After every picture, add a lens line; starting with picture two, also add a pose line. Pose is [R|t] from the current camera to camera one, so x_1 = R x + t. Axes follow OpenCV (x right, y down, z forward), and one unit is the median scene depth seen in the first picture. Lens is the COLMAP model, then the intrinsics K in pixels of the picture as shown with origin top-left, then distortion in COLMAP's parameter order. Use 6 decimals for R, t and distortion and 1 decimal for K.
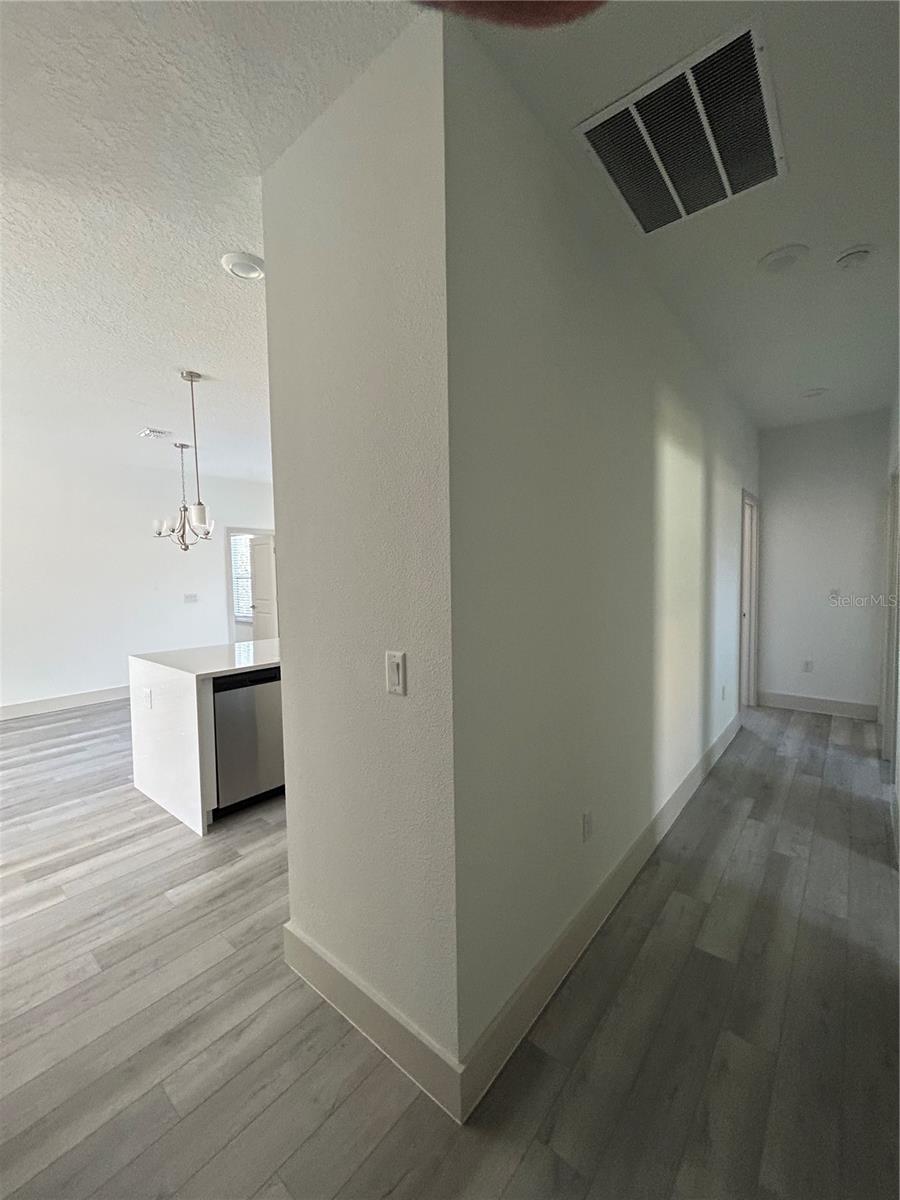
lens RADIAL K [[482.6, 0, 452.1], [0, 482.6, 598.6], [0, 0, 1]] dist [-0.001338, 0.000156]
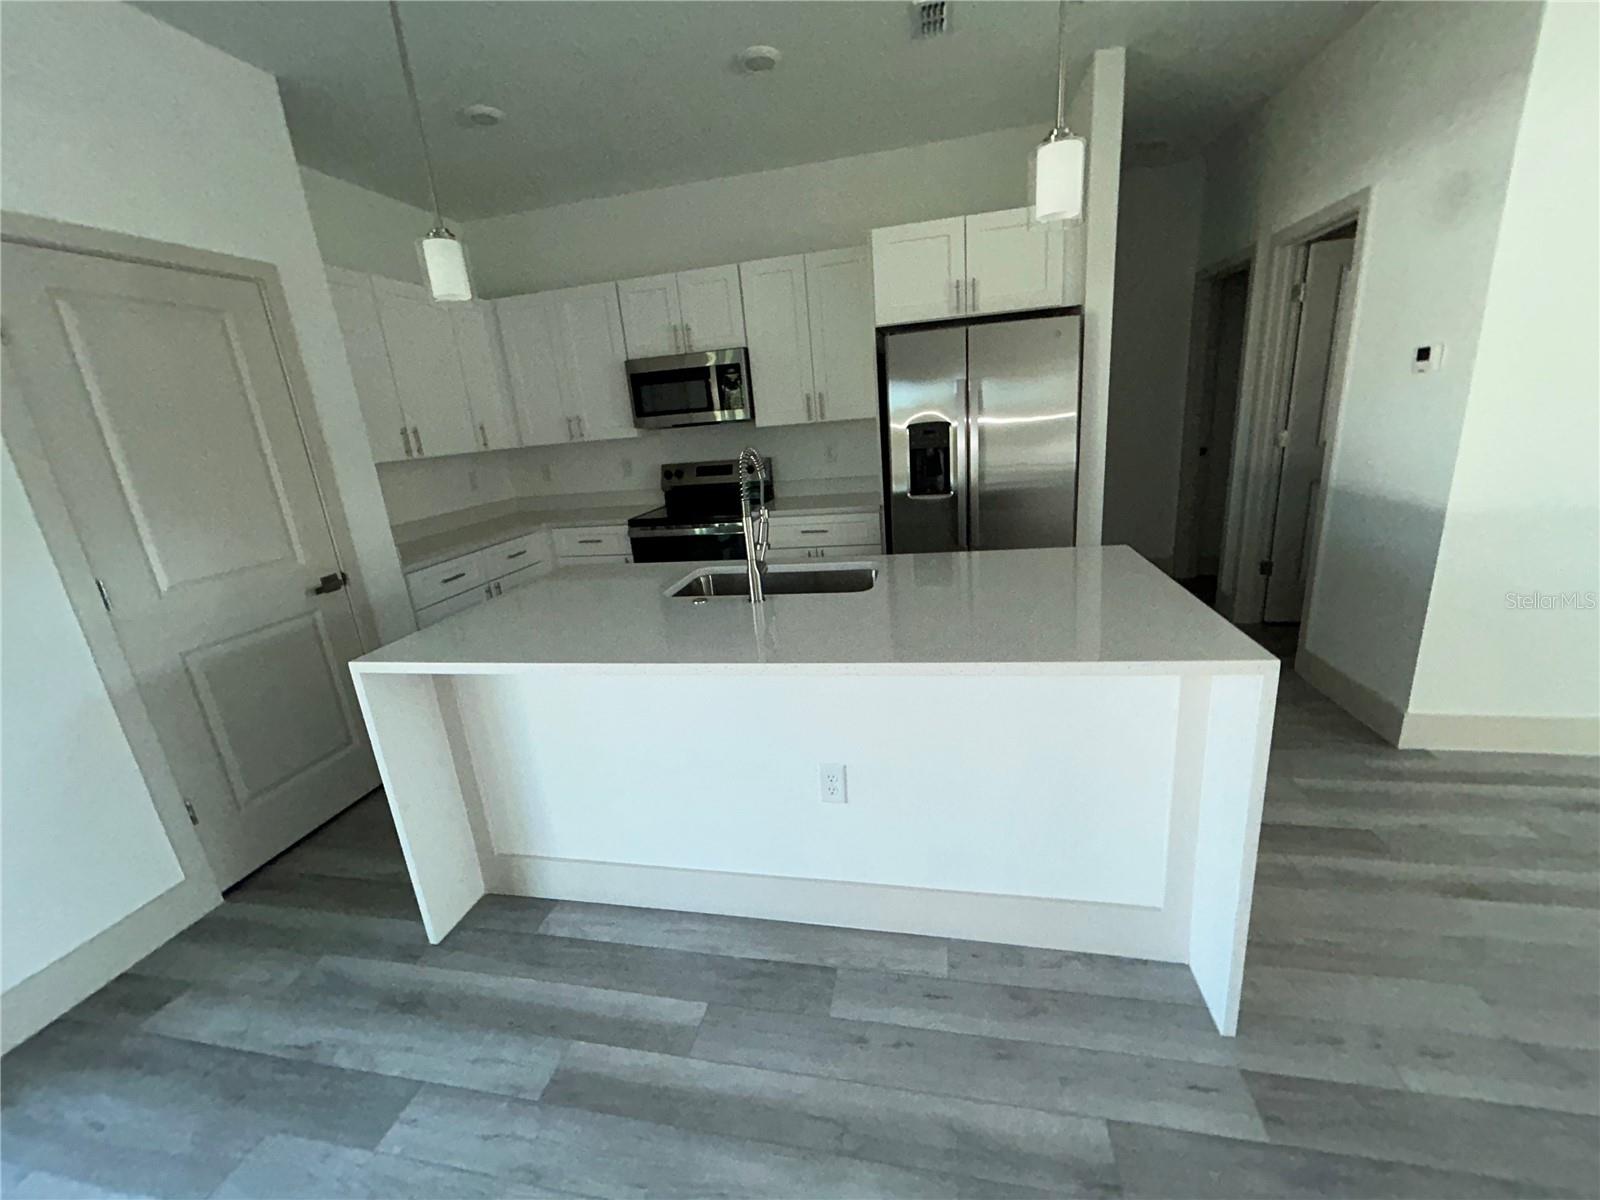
lens RADIAL K [[644.8, 0, 800.1], [0, 644.8, 597.8], [0, 0, 1]] dist [-0.000116, 0.000031]
pose [[-0.457239, -0.191353, 0.868514, -0.796983], [0.136431, 0.949927, 0.281116, -0.051116], [-0.878817, 0.247030, -0.408237, 1.285624]]
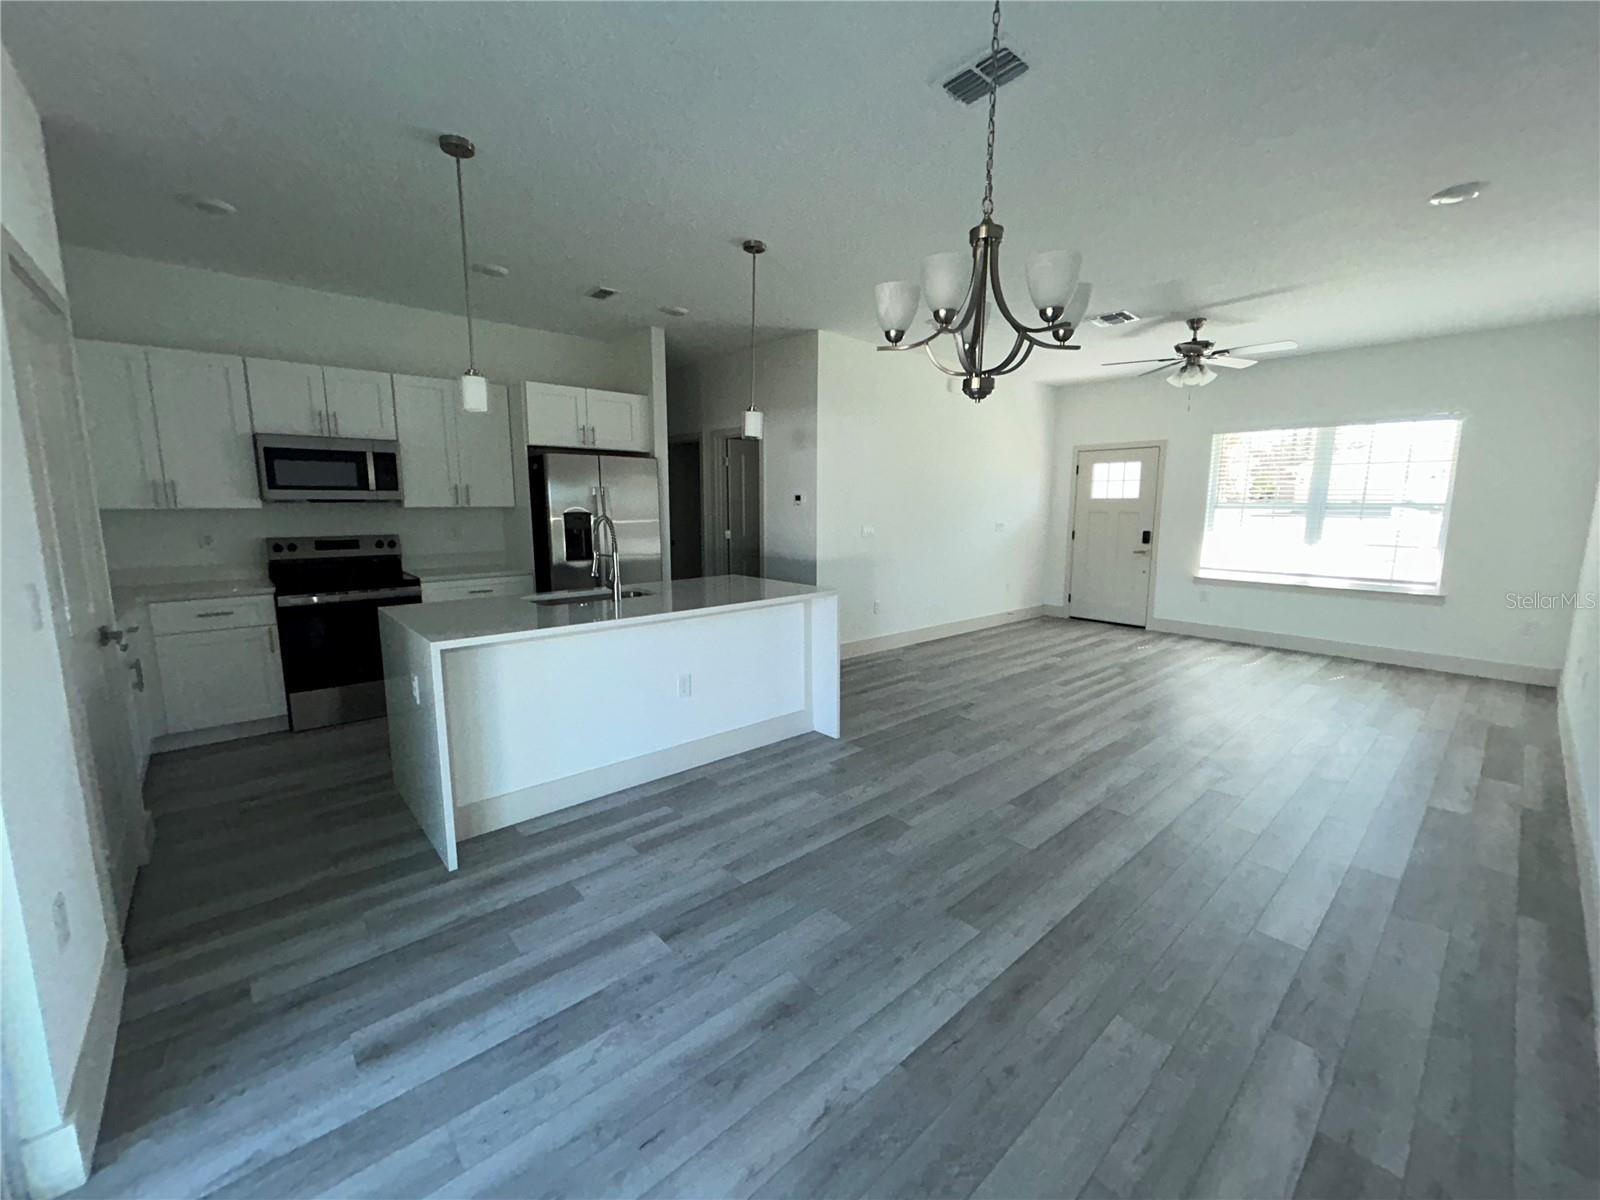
lens RADIAL K [[643.4, 0, 800.0], [0, 643.4, 600.0], [0, 0, 1]] dist [-0.001338, 0.000156]
pose [[-0.988151, -0.009728, 0.153176, -0.721302], [0.021585, 0.979264, 0.201434, -0.088249], [-0.151959, 0.202353, -0.967451, 1.970320]]
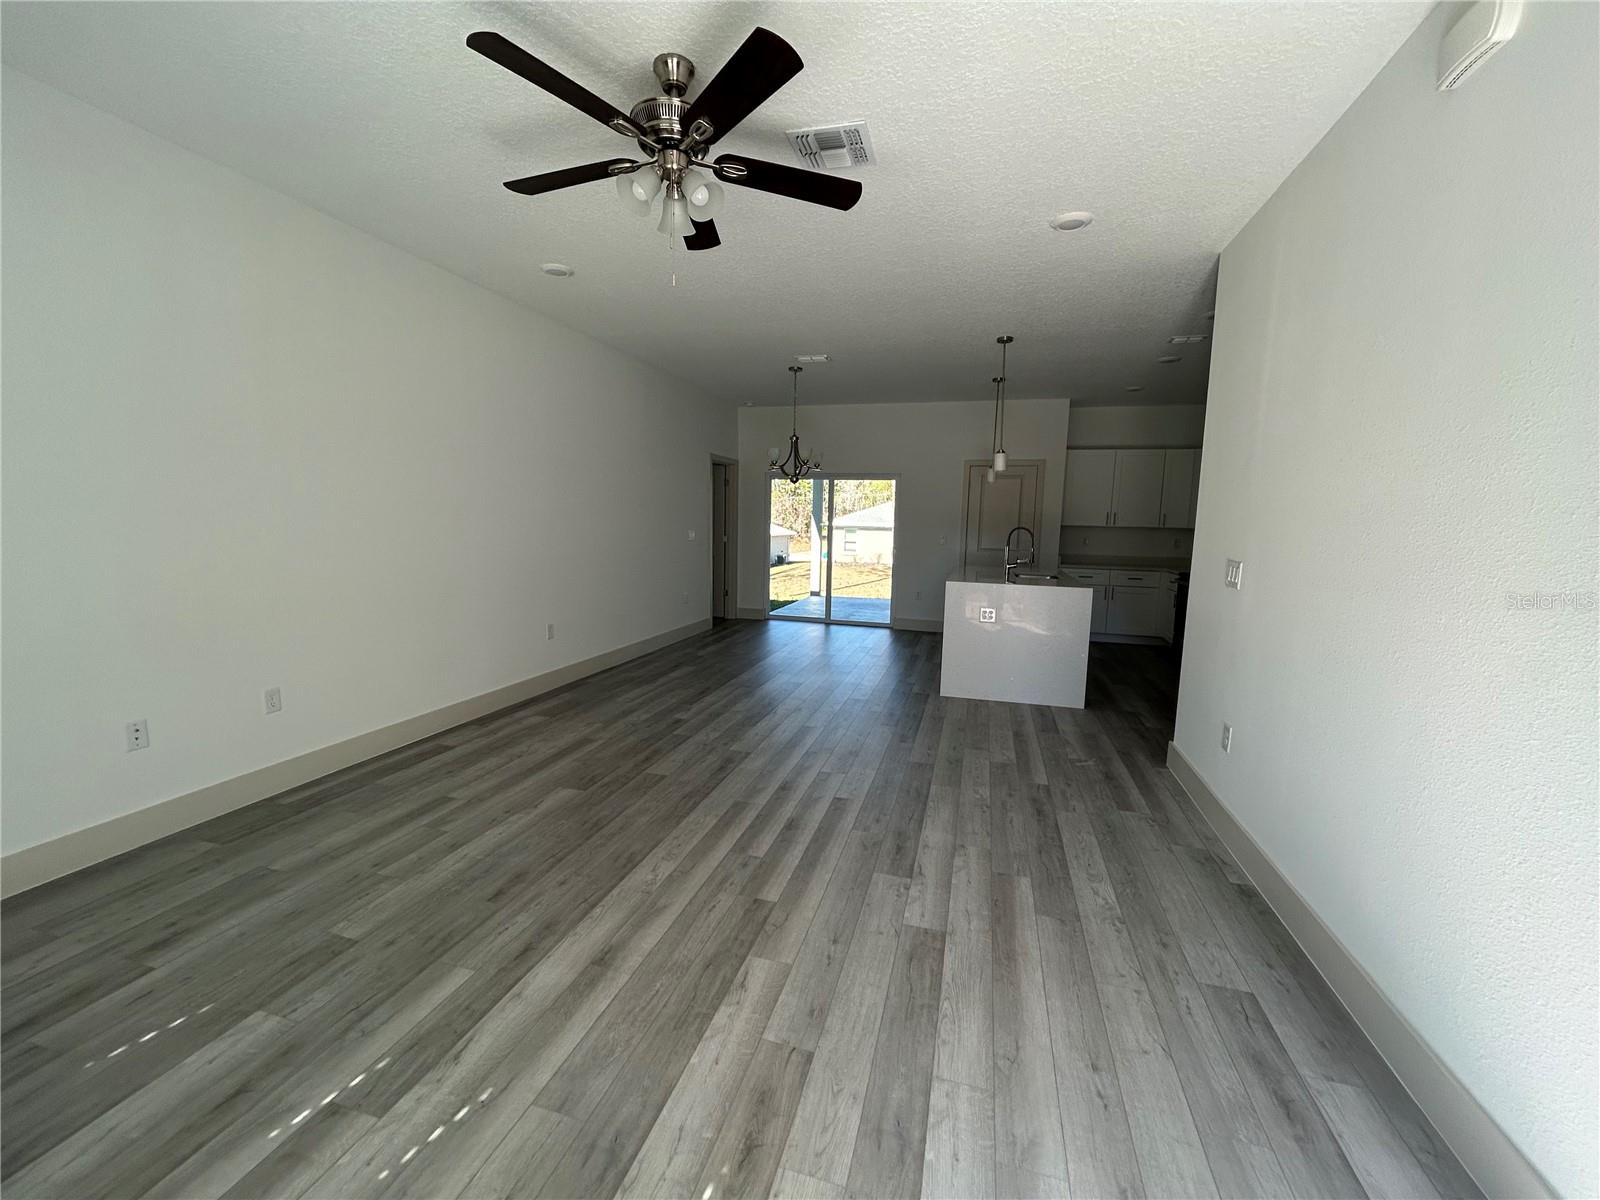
lens RADIAL K [[644.6, 0, 796.6], [0, 644.6, 592.4], [0, 0, 1]] dist [0.000563, -0.000046]
pose [[0.917338, -0.007873, 0.398031, -1.486764], [-0.016172, 0.998242, 0.057015, 0.058378], [-0.397781, -0.058739, 0.915598, -0.235125]]
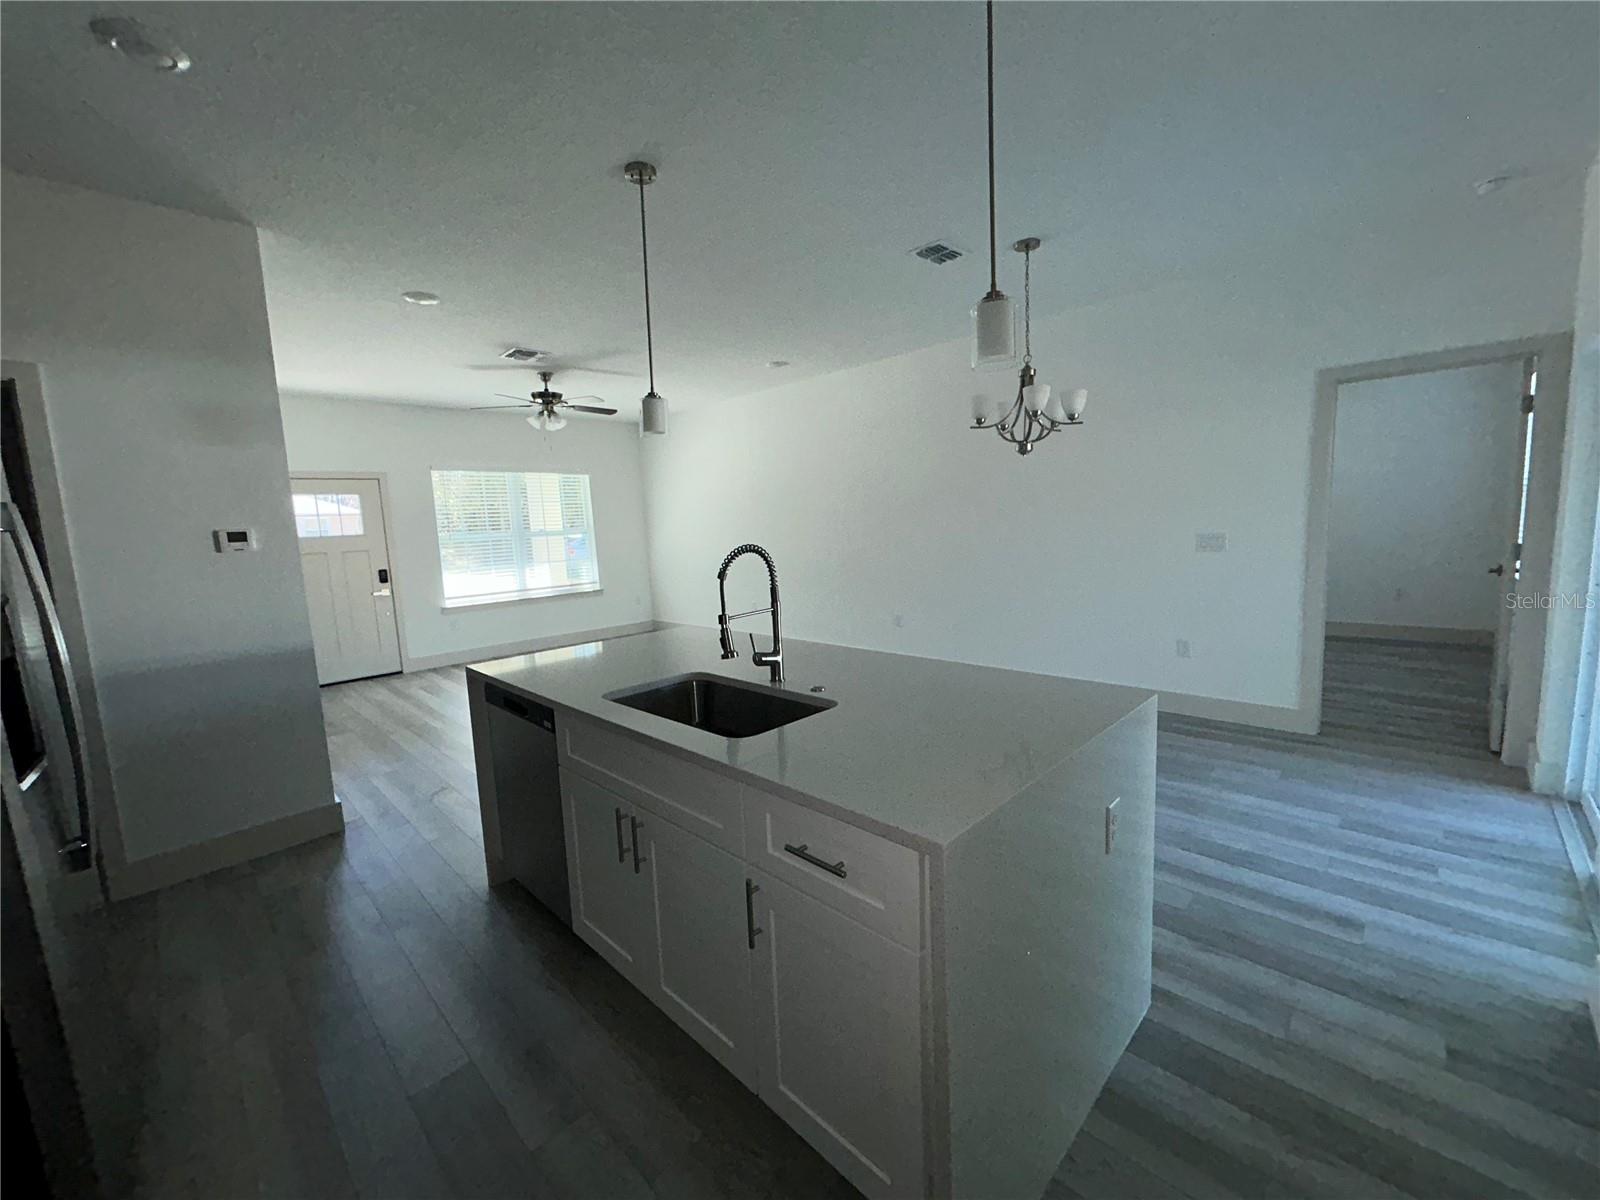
lens RADIAL K [[643.4, 0, 800.0], [0, 643.4, 600.0], [0, 0, 1]] dist [-0.001338, 0.000156]
pose [[-0.091284, 0.142748, -0.985541, 0.246815], [-0.006678, 0.989563, 0.143949, -0.057598], [0.995803, 0.019721, -0.089378, 1.171095]]
